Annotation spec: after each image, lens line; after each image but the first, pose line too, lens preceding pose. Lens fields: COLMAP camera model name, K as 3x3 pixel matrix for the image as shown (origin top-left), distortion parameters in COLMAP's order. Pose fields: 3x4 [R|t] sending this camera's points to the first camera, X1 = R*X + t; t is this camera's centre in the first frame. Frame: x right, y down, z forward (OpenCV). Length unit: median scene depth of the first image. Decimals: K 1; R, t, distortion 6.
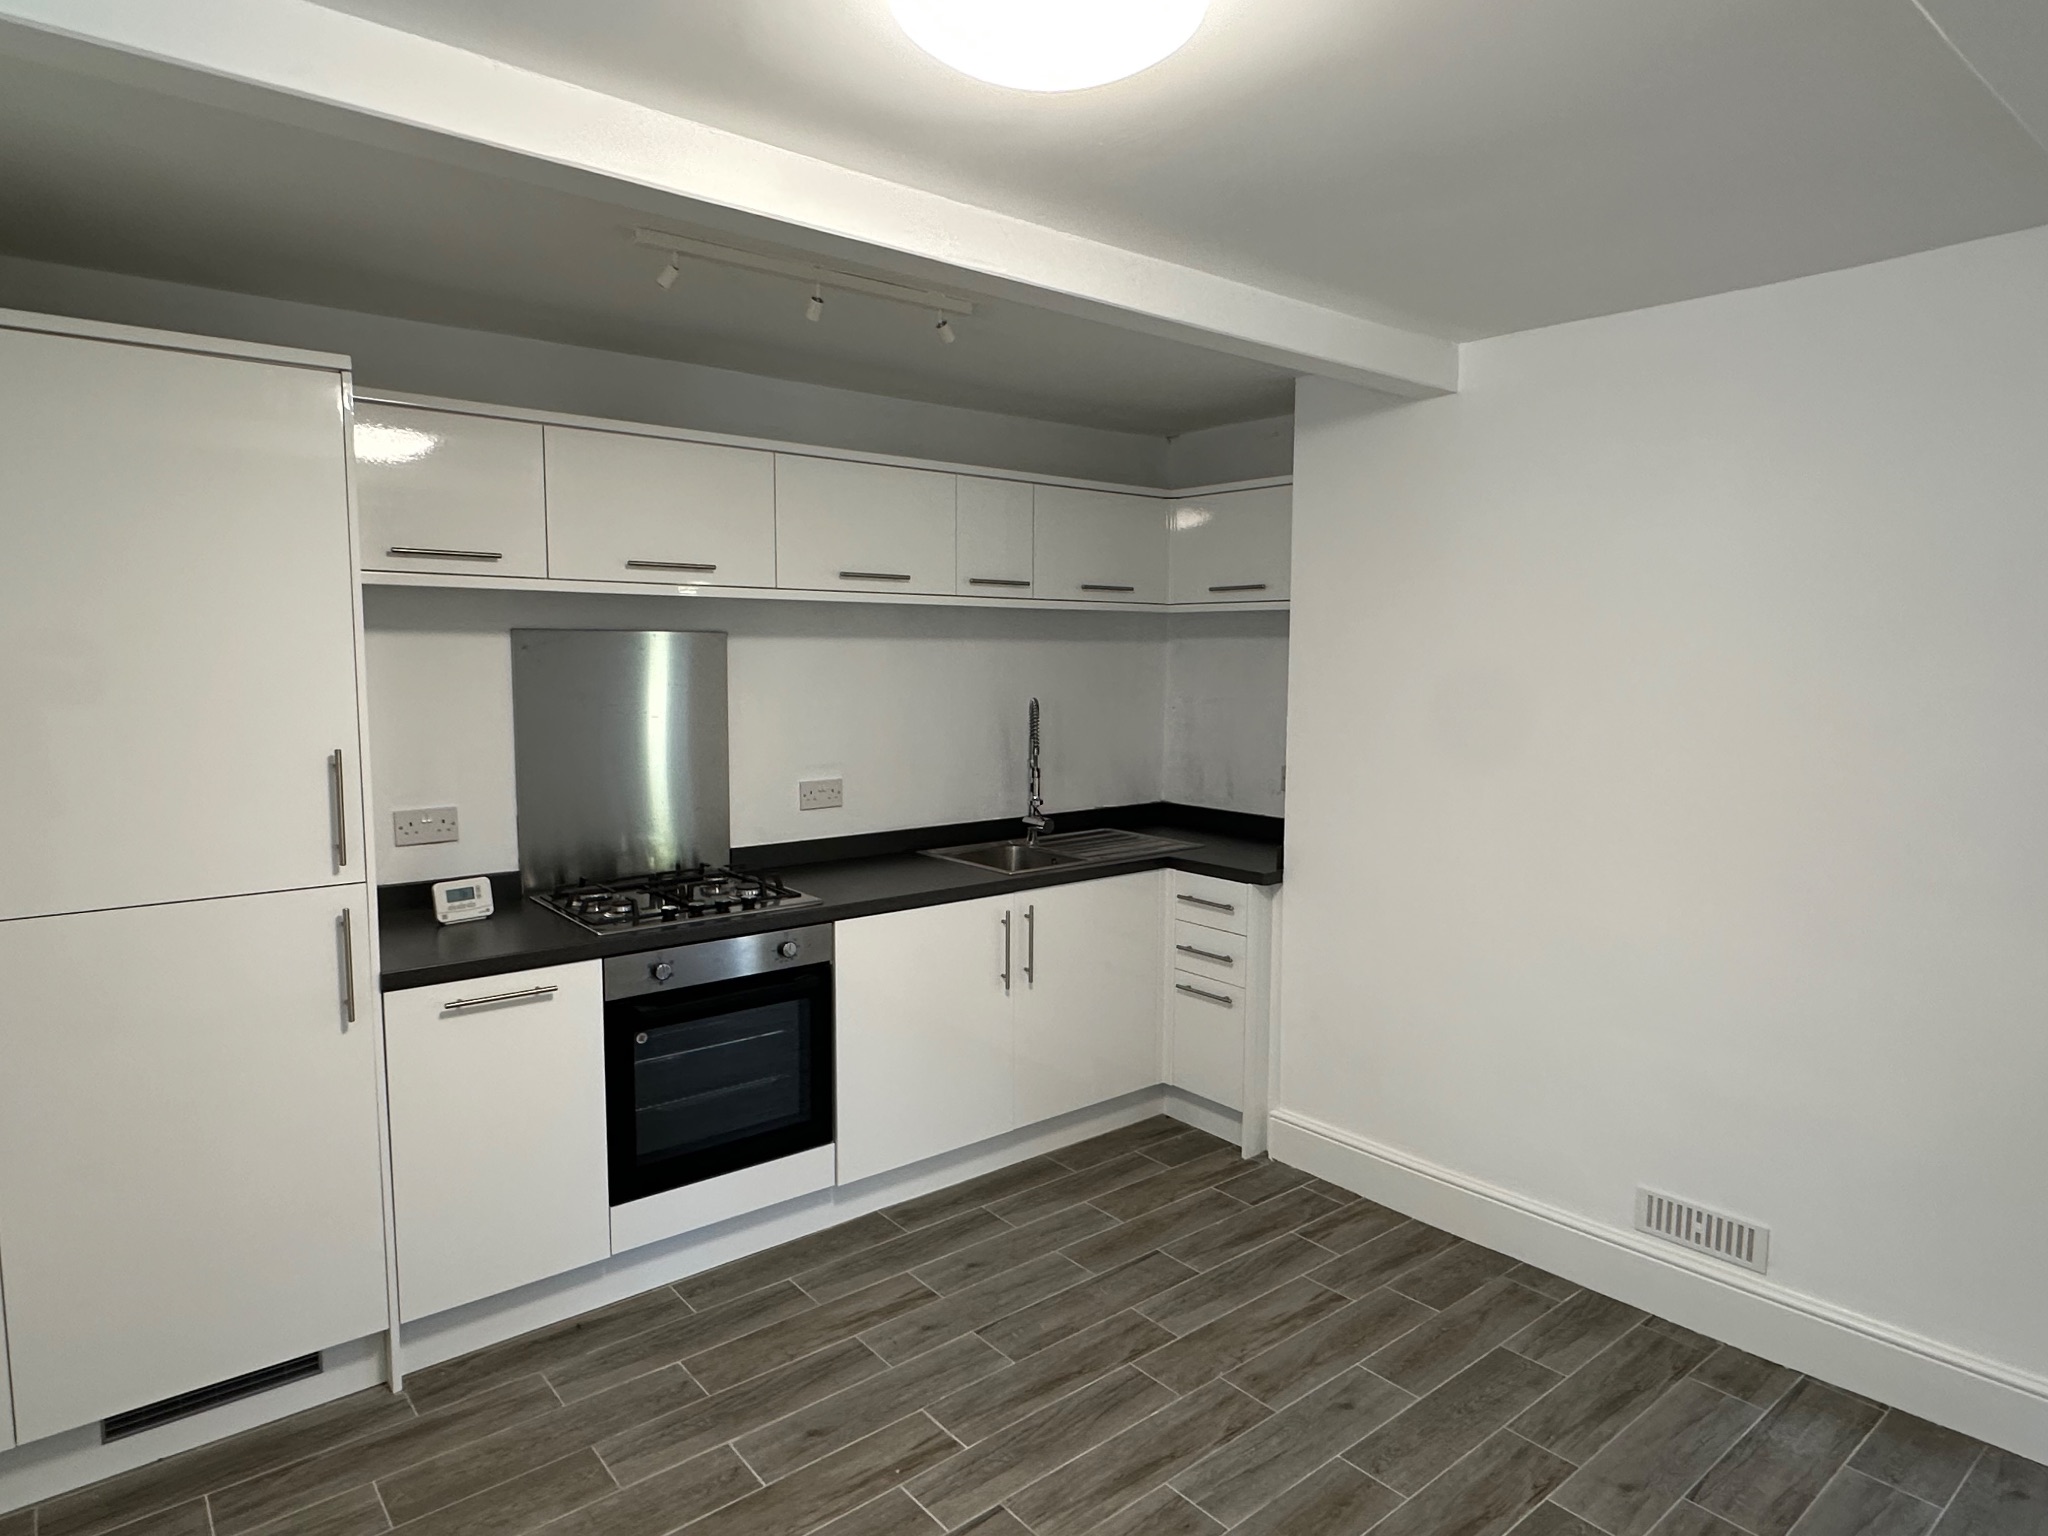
lens RADIAL K [[1206.7, 0, 1021.0], [0, 1206.7, 768.3], [0, 0, 1]] dist [0.002219, 0.001676]
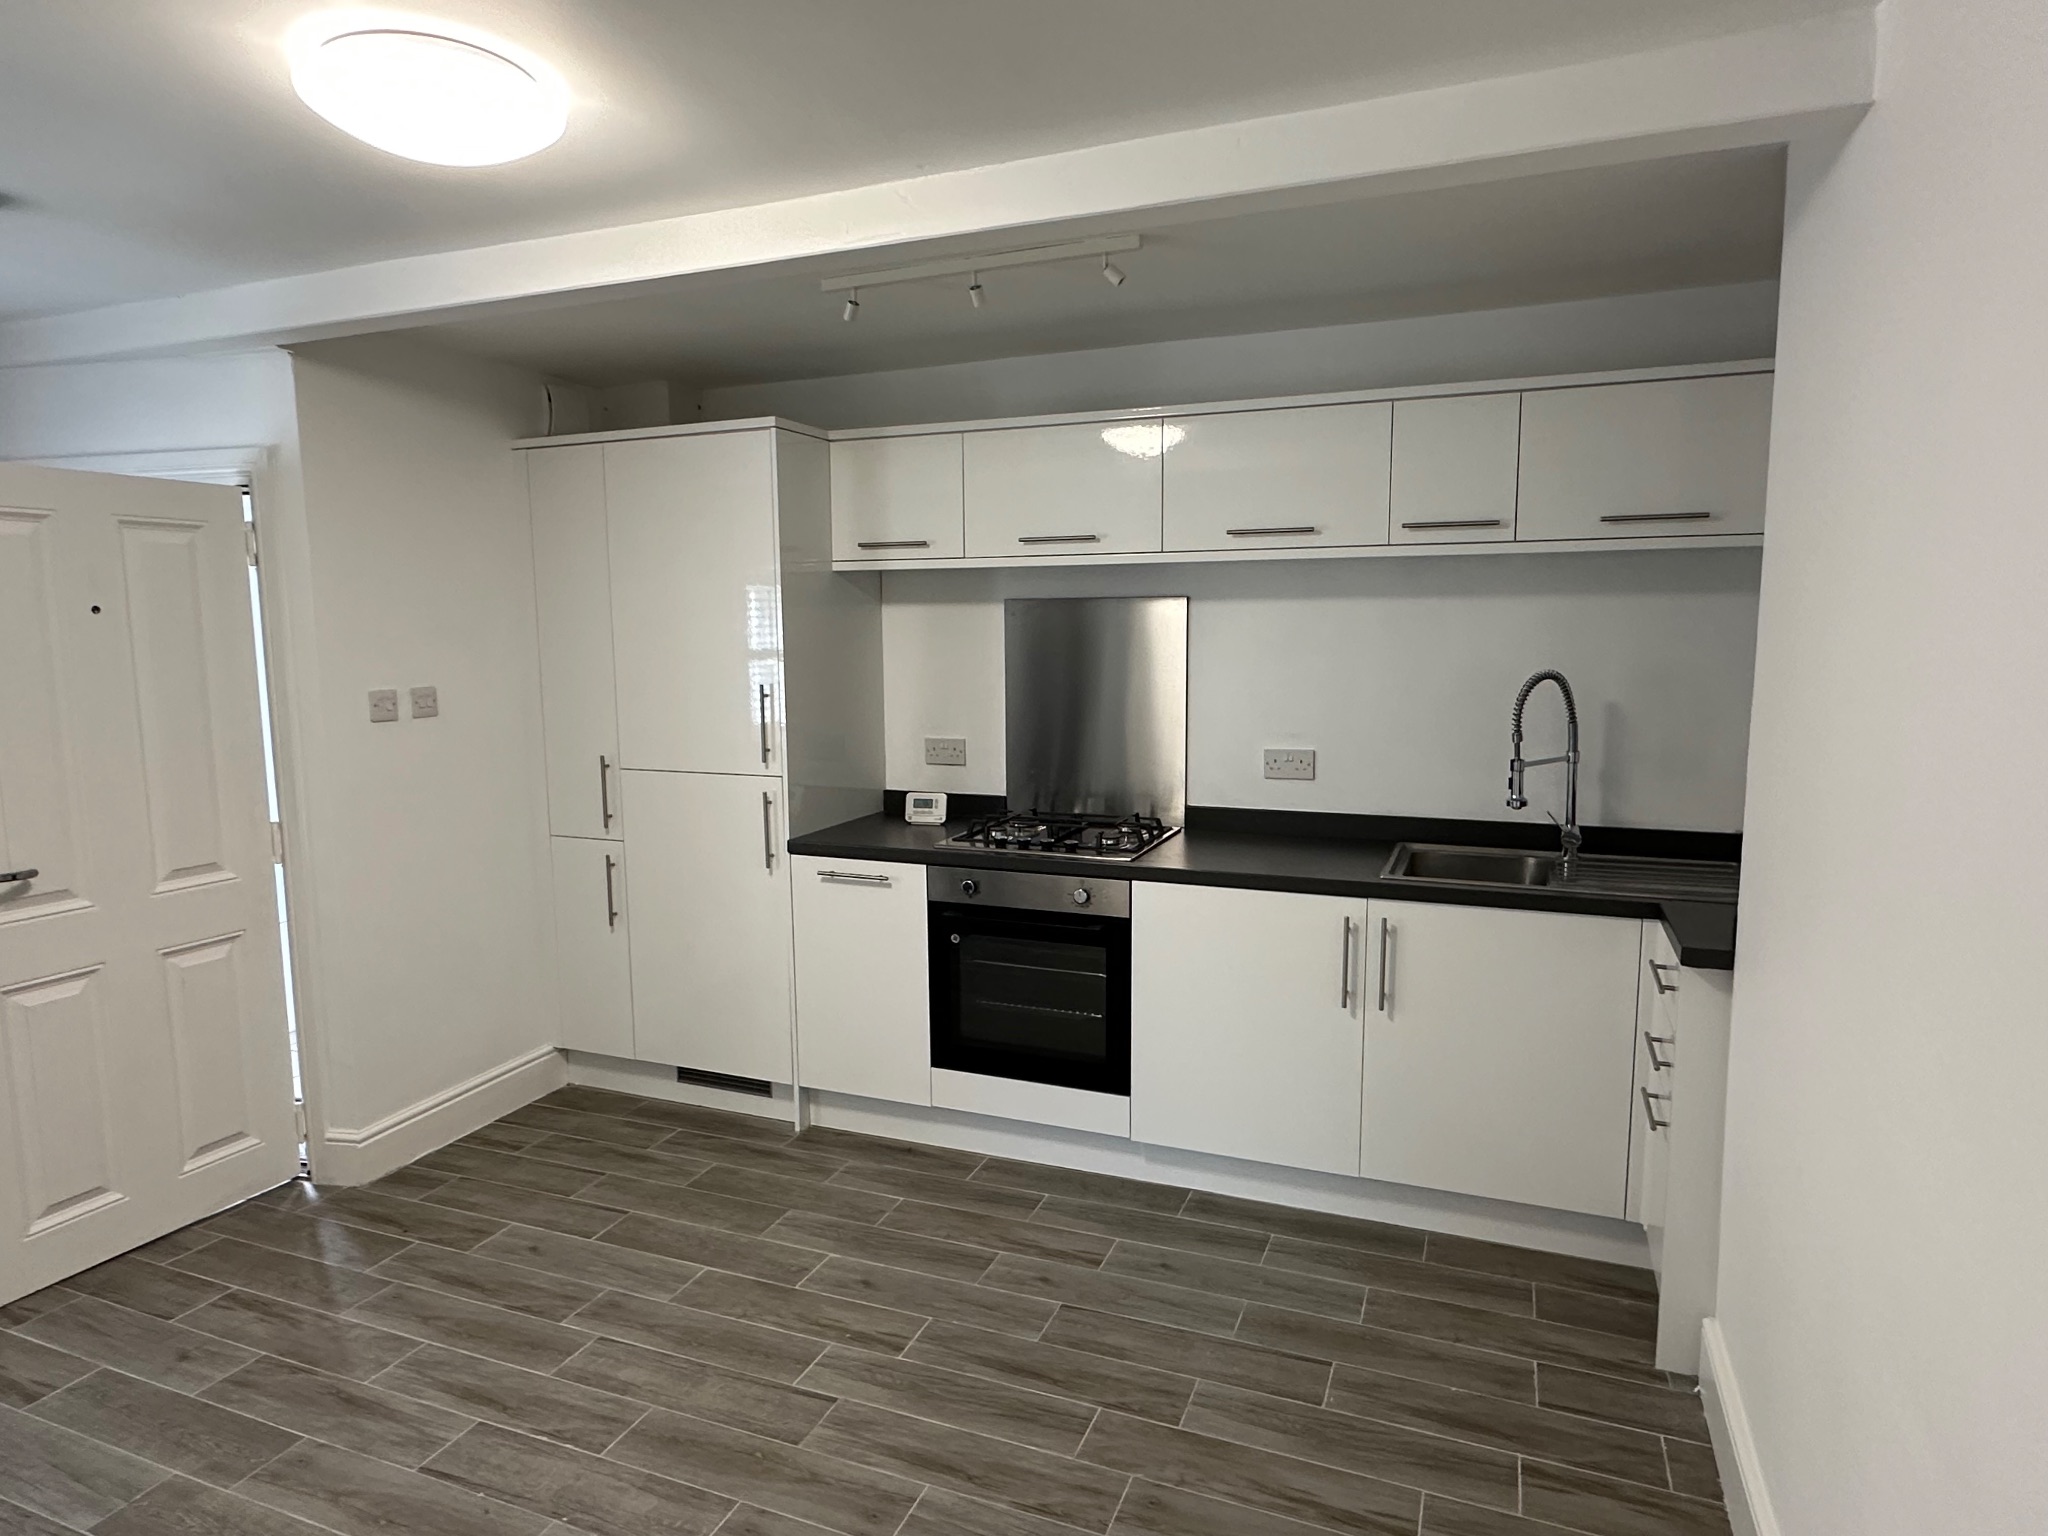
lens RADIAL K [[1206.7, 0, 1021.2], [0, 1206.7, 769.3], [0, 0, 1]] dist [0.002219, 0.001676]
pose [[0.473233, 0.098037, -0.875465, 0.734645], [-0.075791, 0.994634, 0.070413, -0.032740], [0.877671, 0.033031, 0.478124, 0.465439]]
